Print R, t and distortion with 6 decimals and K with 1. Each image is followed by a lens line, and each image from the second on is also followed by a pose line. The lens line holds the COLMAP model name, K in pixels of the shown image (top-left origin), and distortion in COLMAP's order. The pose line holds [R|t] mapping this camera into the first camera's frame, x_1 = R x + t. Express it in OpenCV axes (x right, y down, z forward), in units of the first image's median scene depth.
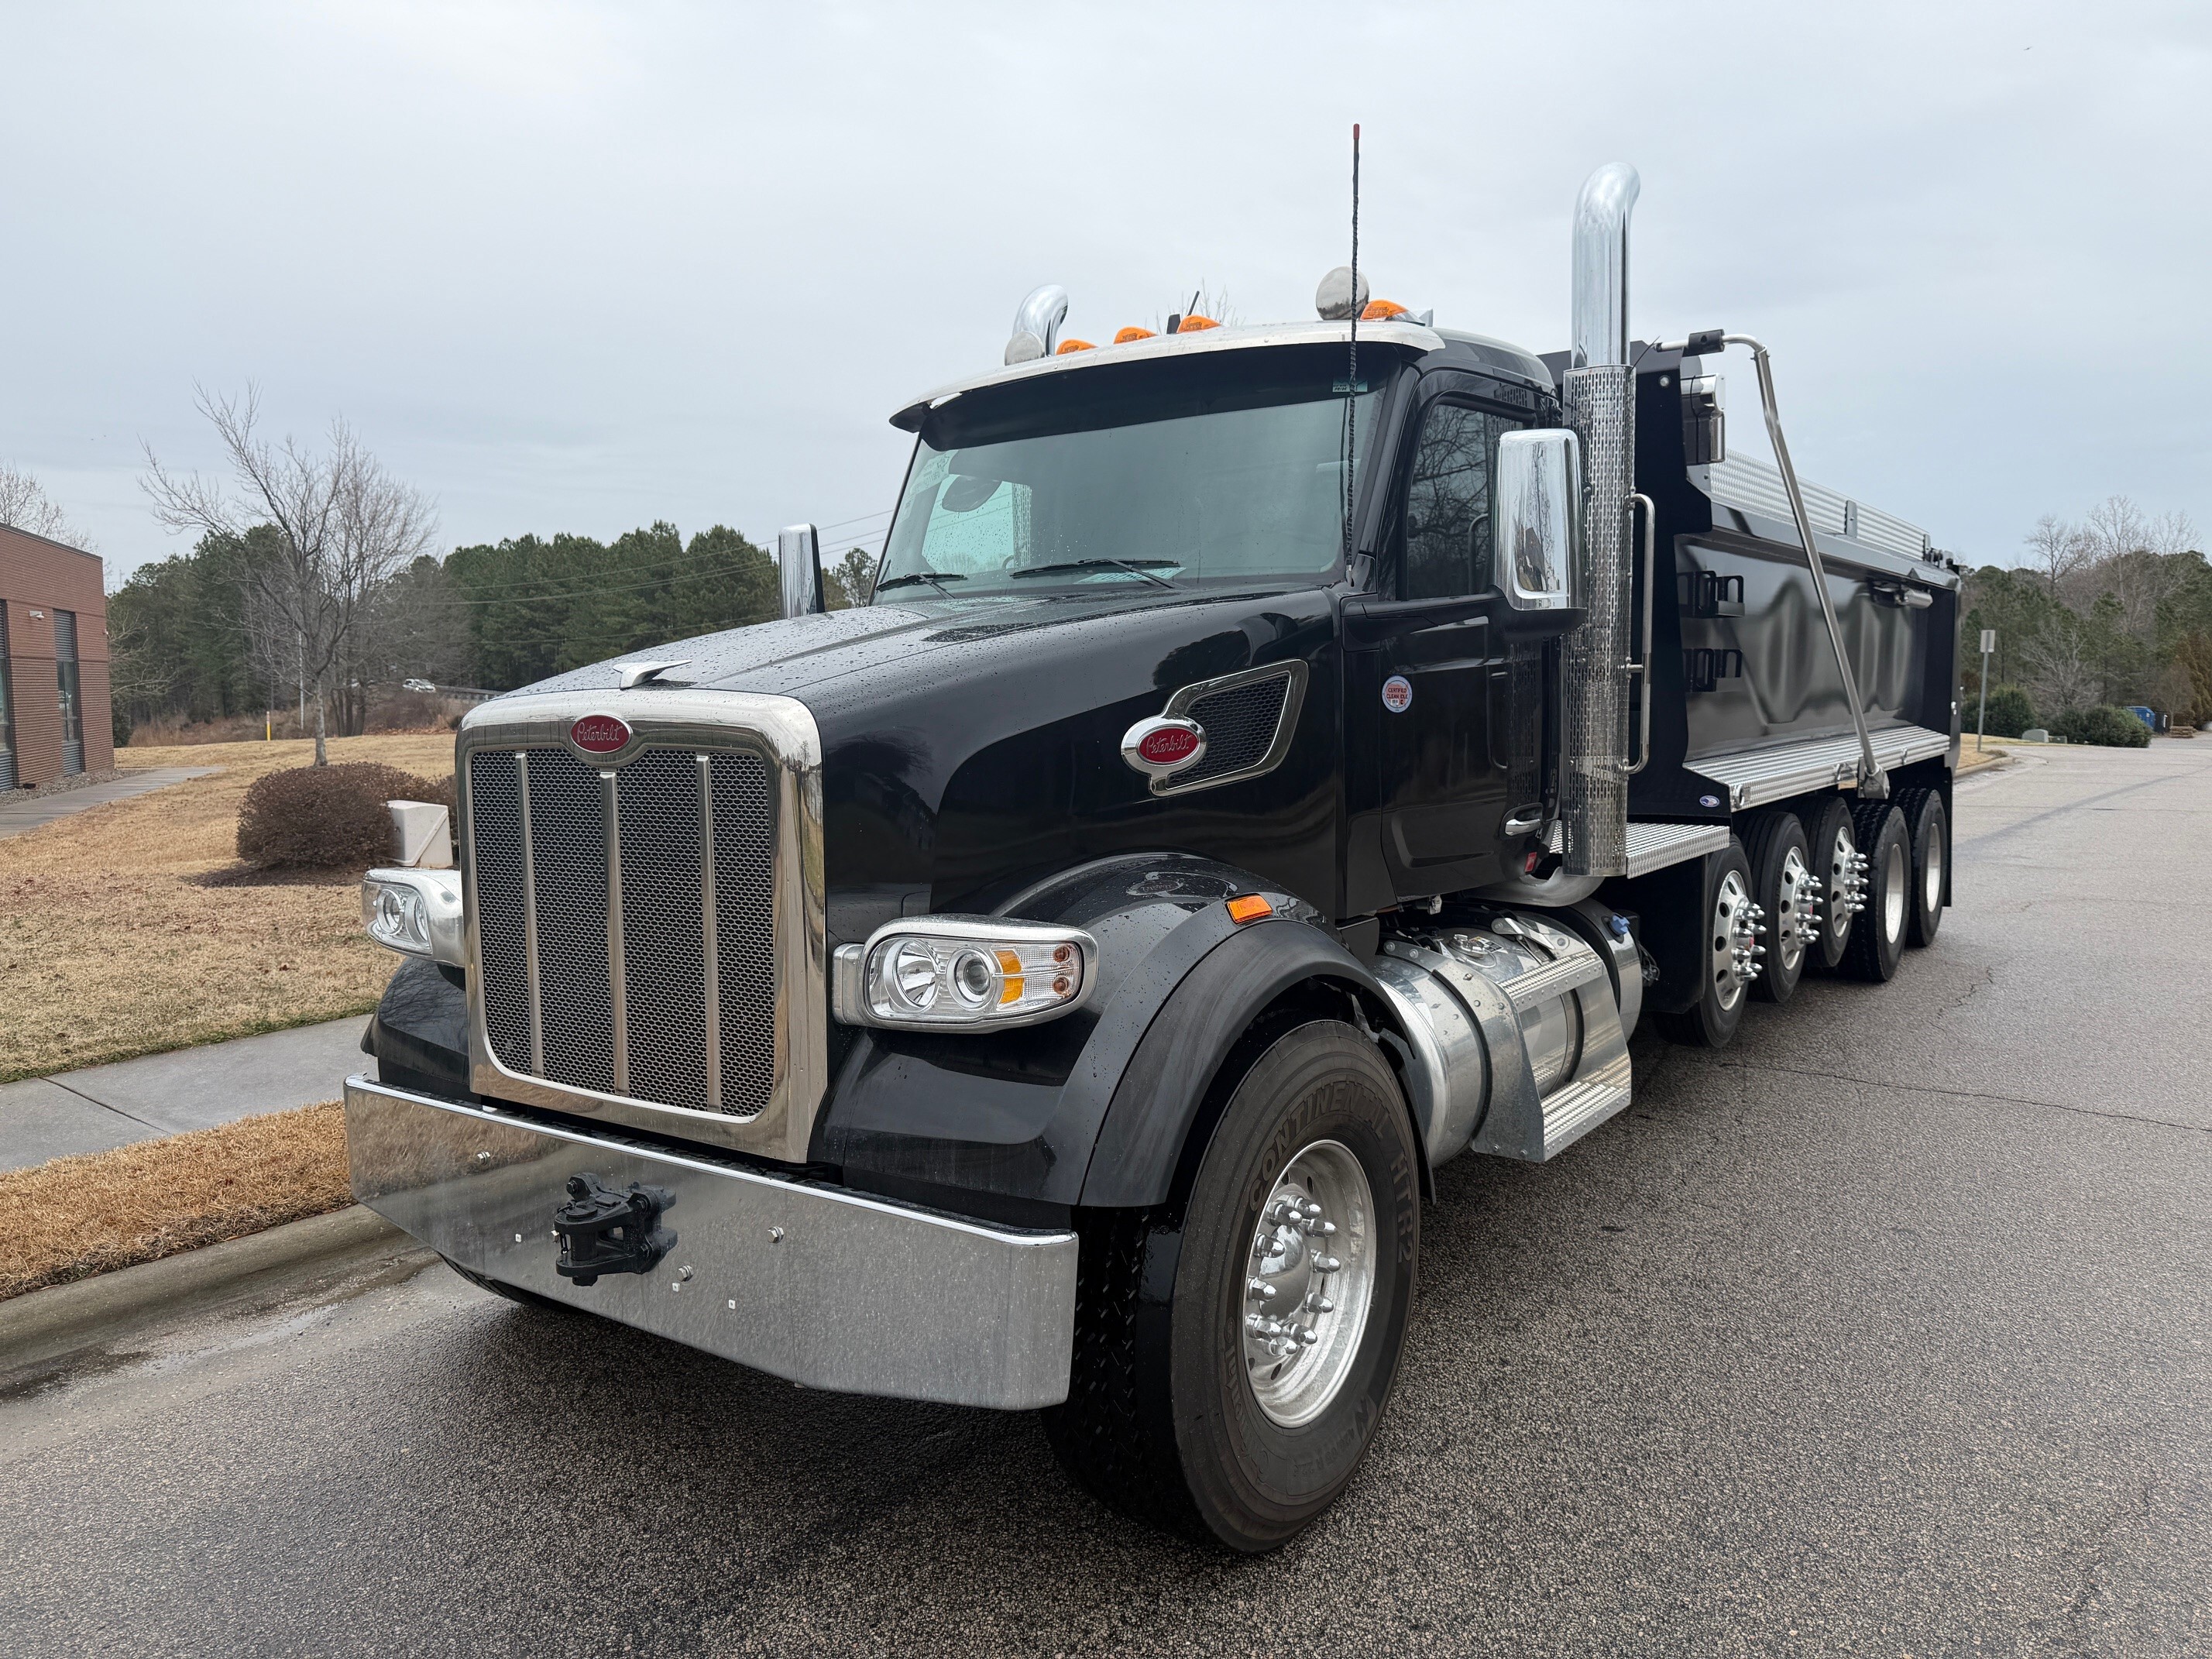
lens RADIAL K [[1517.4, 0, 1105.9], [0, 1517.4, 850.7], [0, 0, 1]] dist [0.070995, 0.000128]
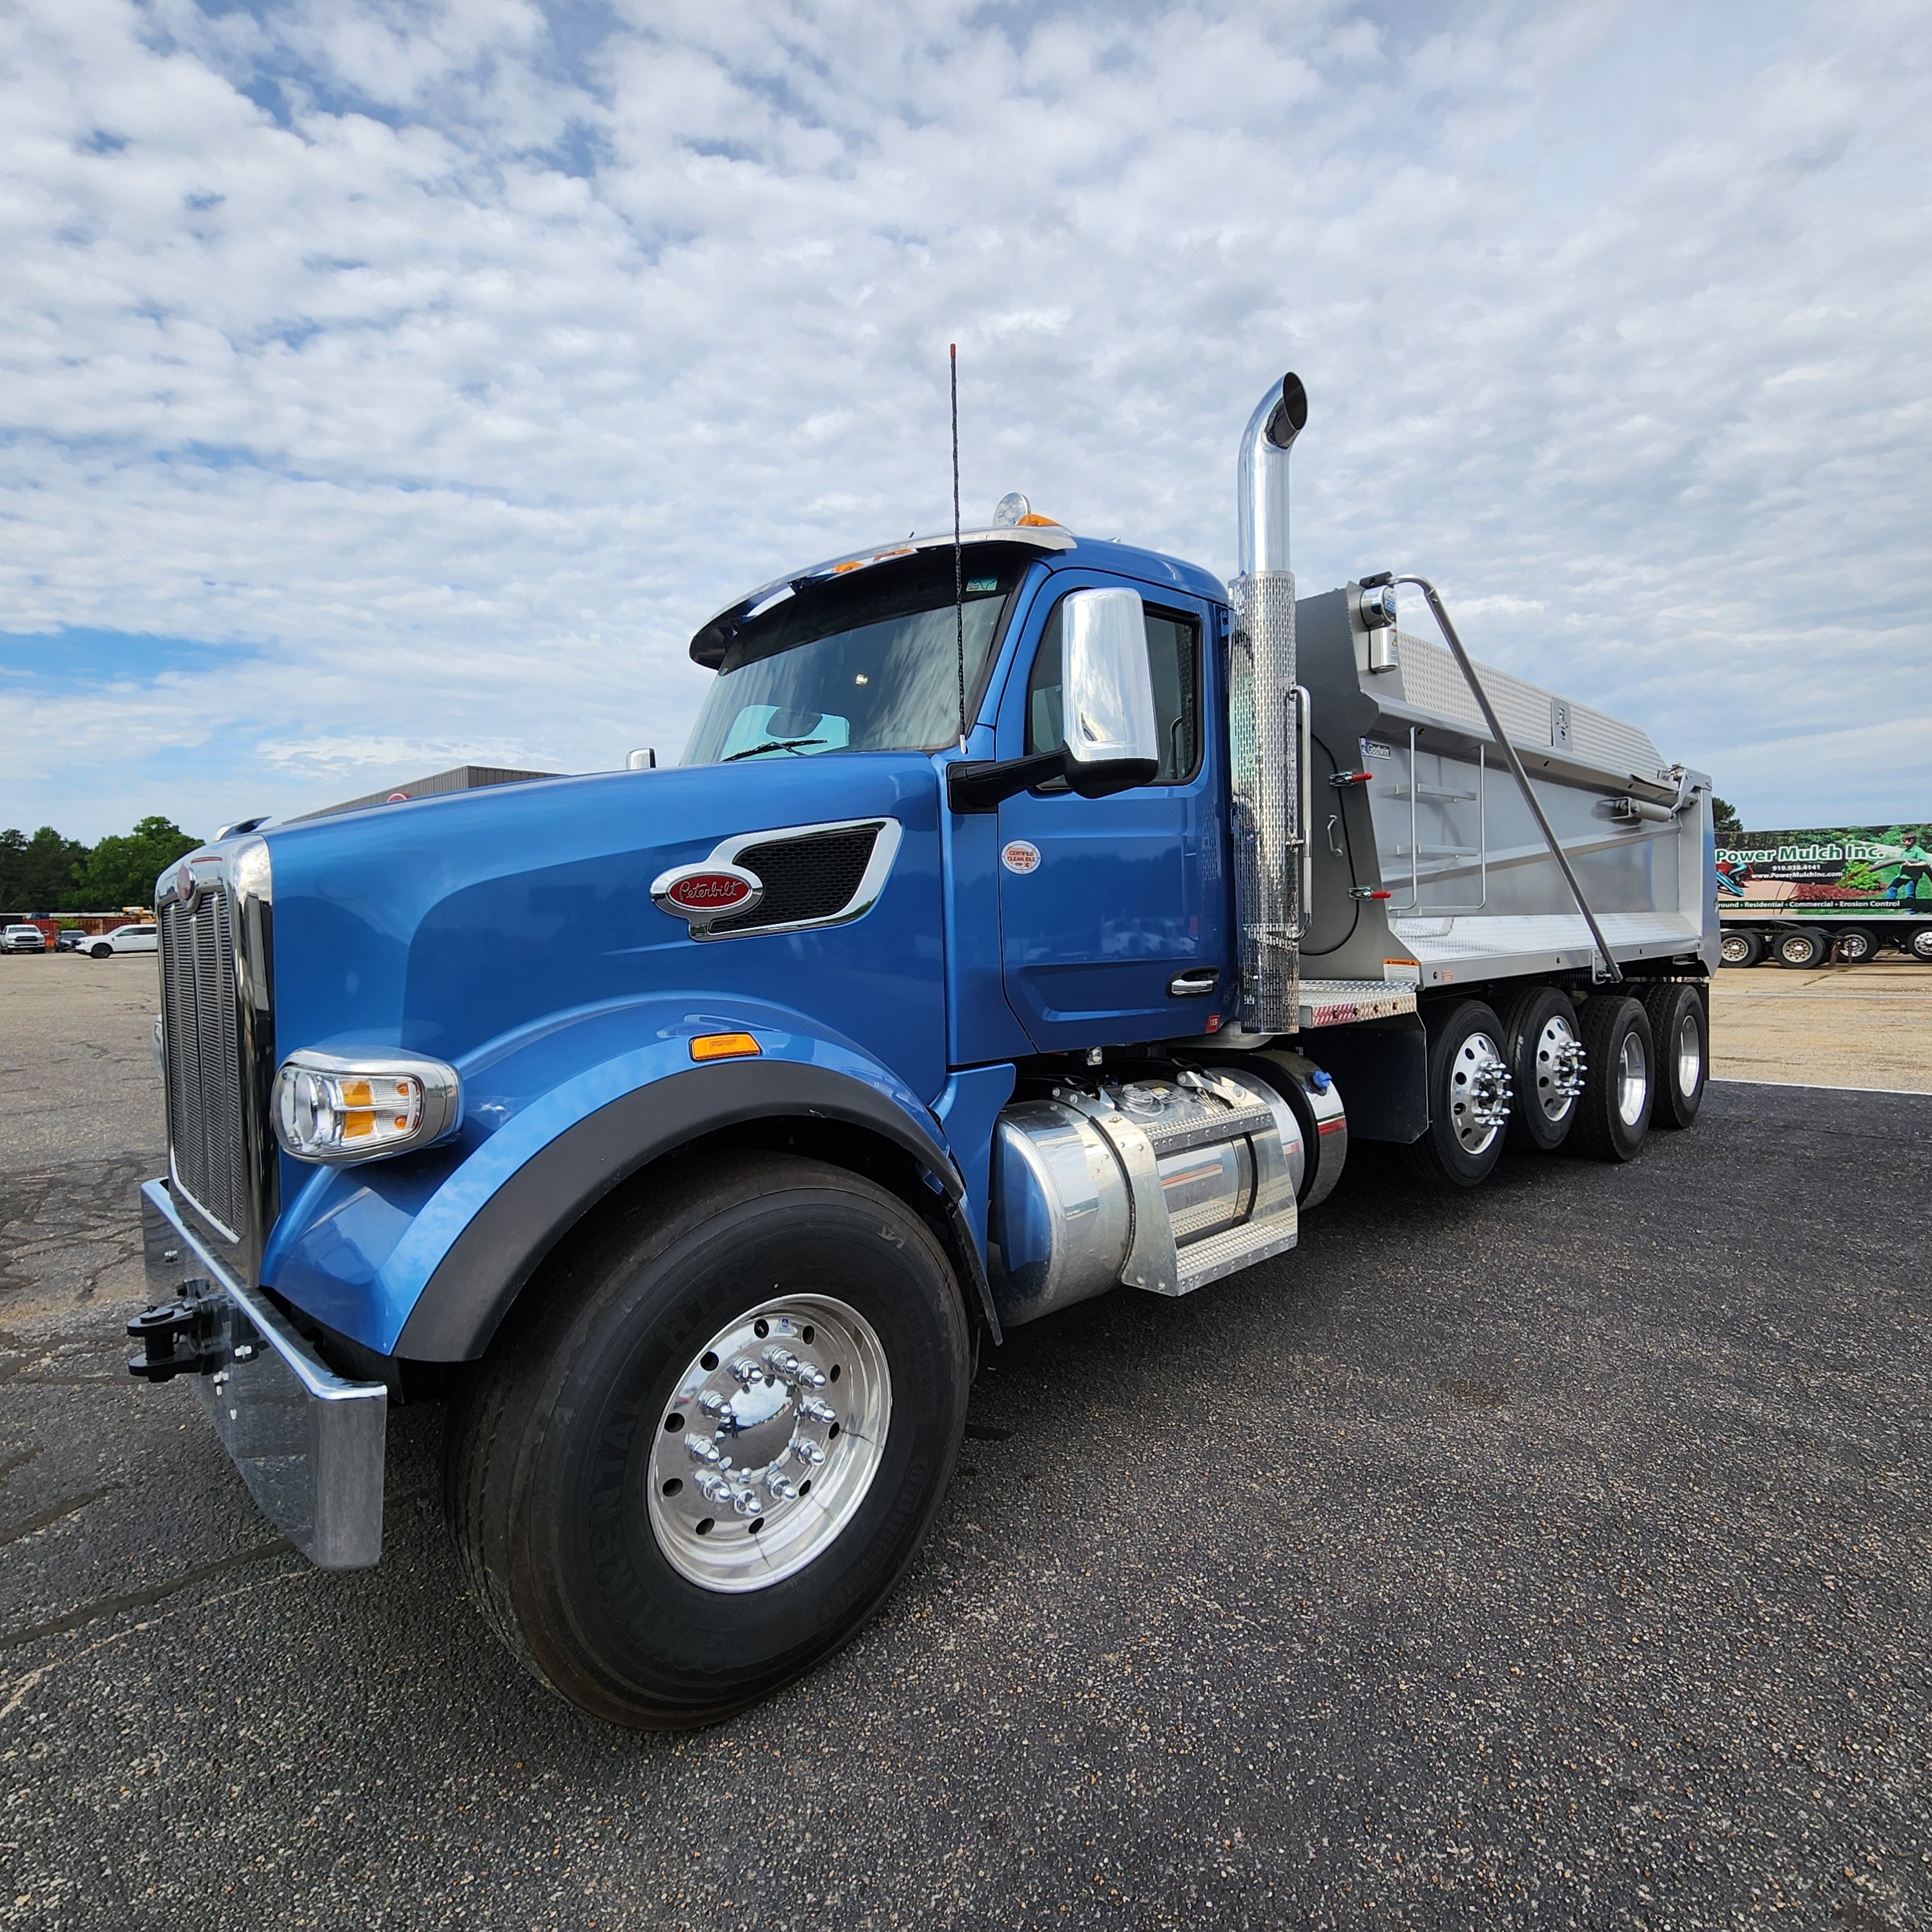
lens RADIAL K [[1037.8, 0, 979.5], [0, 1037.8, 949.4], [0, 0, 1]] dist [-0.015607, 0.000223]
pose [[0.983530, 0.010637, -0.180434, 0.266726], [-0.022438, 0.997731, -0.063485, 0.009103], [0.179349, 0.066488, 0.981536, 0.251774]]
